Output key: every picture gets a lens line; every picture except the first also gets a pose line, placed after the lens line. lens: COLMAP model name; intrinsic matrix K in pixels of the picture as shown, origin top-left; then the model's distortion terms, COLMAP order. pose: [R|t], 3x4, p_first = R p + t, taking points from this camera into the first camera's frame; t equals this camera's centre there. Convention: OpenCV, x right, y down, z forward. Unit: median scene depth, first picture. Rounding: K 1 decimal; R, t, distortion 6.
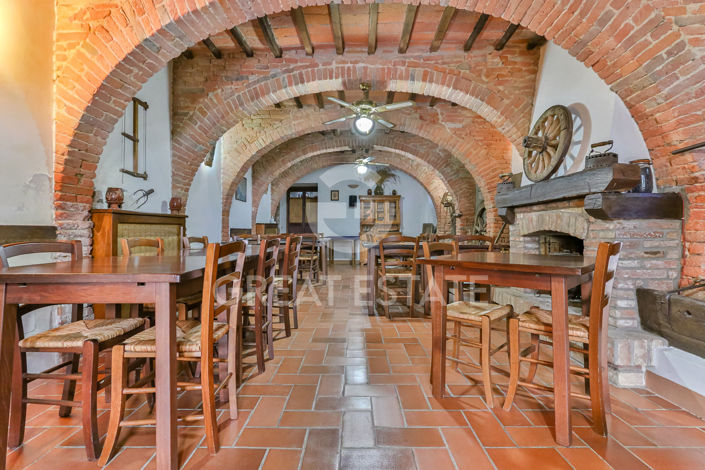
lens RADIAL K [[338.7, 0, 353.9], [0, 338.7, 231.0], [0, 0, 1]] dist [0.001826, 0.000402]
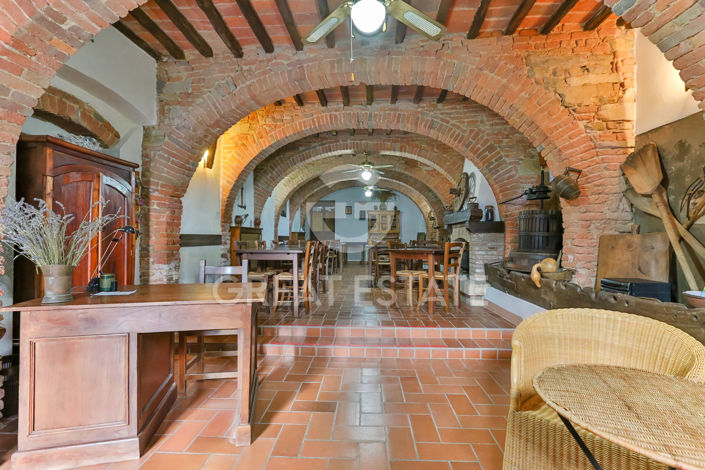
lens RADIAL K [[356.0, 0, 356.3], [0, 356.0, 233.7], [0, 0, 1]] dist [-0.043048, 0.036884]
pose [[0.999497, 0.004326, -0.031405, 0.038614], [-0.004787, 0.999882, -0.014602, 0.004860], [0.031338, 0.014745, 0.999400, -0.797709]]
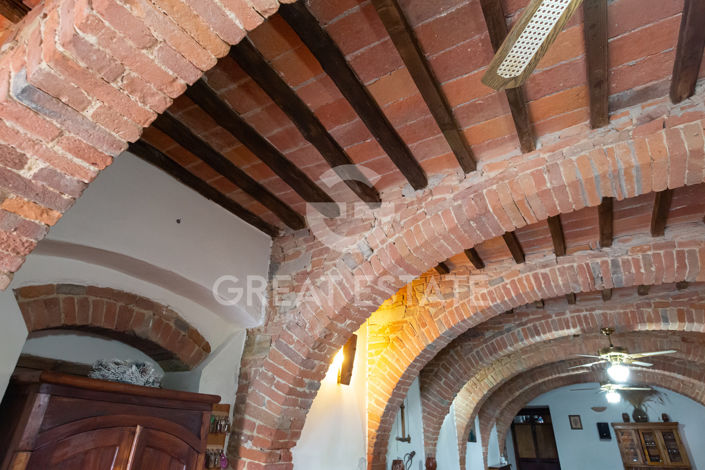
lens RADIAL K [[398.6, 0, 352.5], [0, 398.6, 235.0], [0, 0, 1]] dist [-0.001586, -0.001204]
pose [[0.881897, -0.204944, -0.424565, -0.073643], [-0.015275, 0.887673, -0.460222, -0.136925], [0.471194, 0.412353, 0.779705, -0.357892]]
